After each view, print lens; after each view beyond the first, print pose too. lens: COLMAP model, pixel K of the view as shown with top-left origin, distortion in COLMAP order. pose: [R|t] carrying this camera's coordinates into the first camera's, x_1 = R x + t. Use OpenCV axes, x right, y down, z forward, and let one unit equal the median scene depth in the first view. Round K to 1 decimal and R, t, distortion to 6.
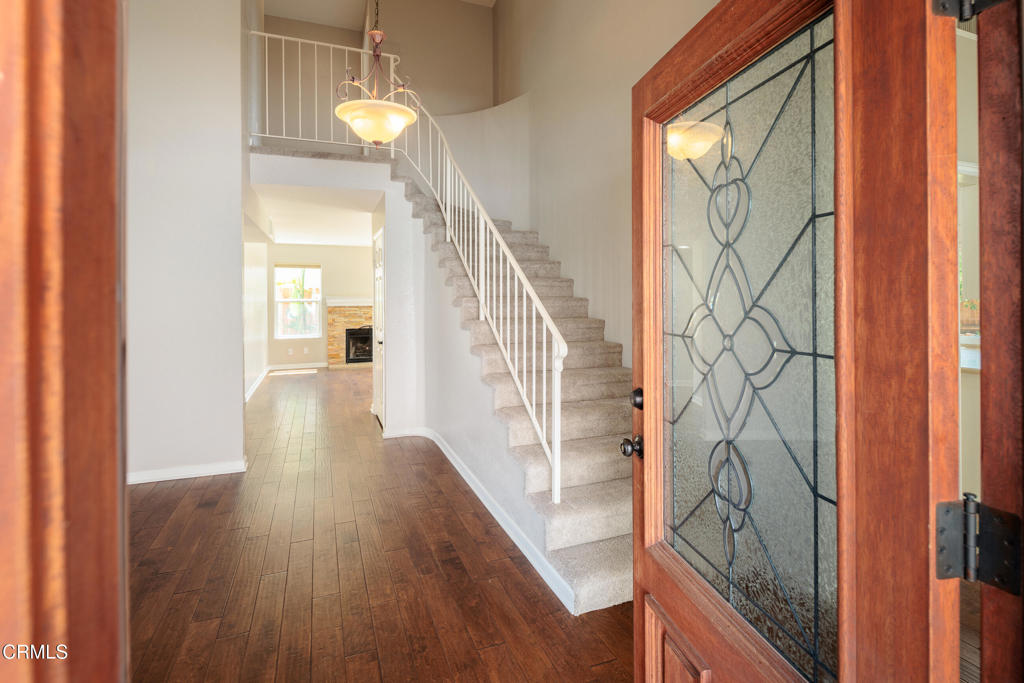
lens RADIAL K [[497.4, 0, 511.0], [0, 497.4, 287.7], [0, 0, 1]] dist [0.001803, -0.002312]
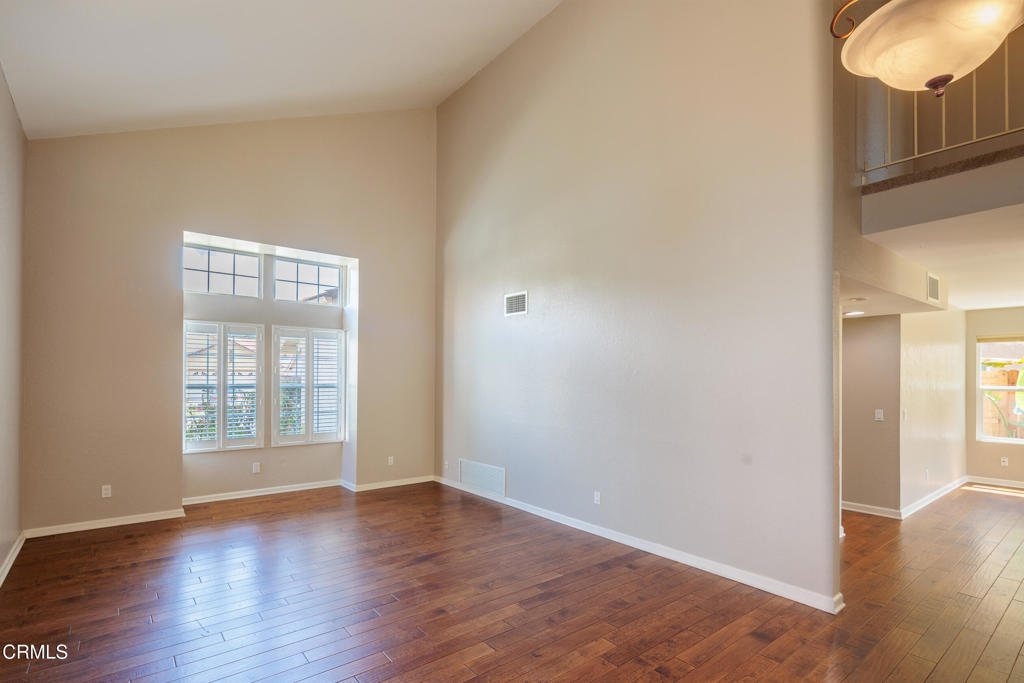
lens RADIAL K [[497.4, 0, 501.5], [0, 497.4, 377.5], [0, 0, 1]] dist [0.001803, -0.002312]
pose [[0.289319, 0.007058, -0.957207, 0.020687], [0.009577, 0.999901, 0.010267, -0.003591], [0.957185, -0.012137, 0.289223, 0.126195]]
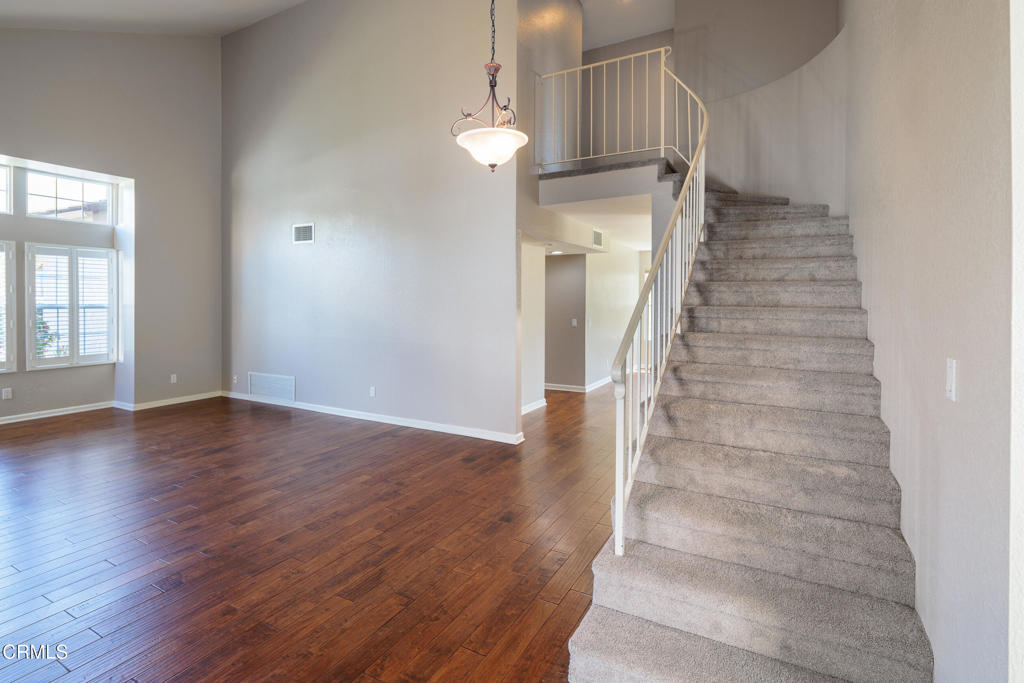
lens RADIAL K [[497.4, 0, 509.9], [0, 497.4, 303.1], [0, 0, 1]] dist [0.001803, -0.002312]
pose [[0.644330, 0.013428, -0.764629, 0.167580], [0.006476, 0.999714, 0.023014, -0.003412], [0.764720, -0.019781, 0.644059, 0.088868]]
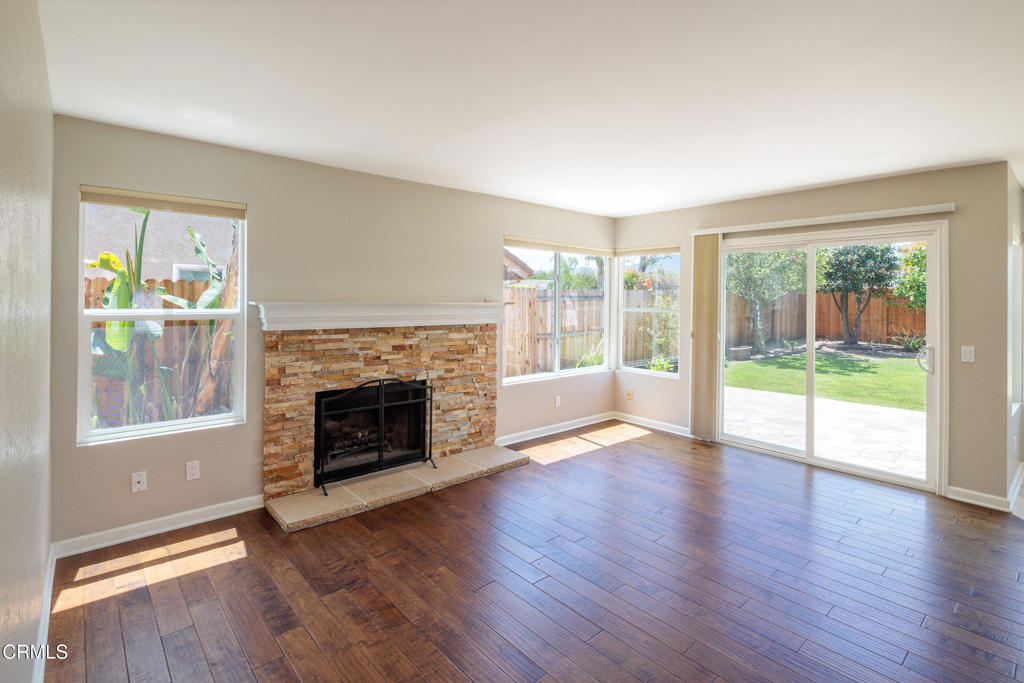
lens RADIAL K [[497.4, 0, 514.5], [0, 497.4, 297.8], [0, 0, 1]] dist [0.001803, -0.002312]
pose [[0.939189, 0.008427, 0.343298, -0.341522], [-0.009156, 0.999958, 0.000505, 0.013514], [-0.343279, -0.003618, 0.939226, 0.650852]]
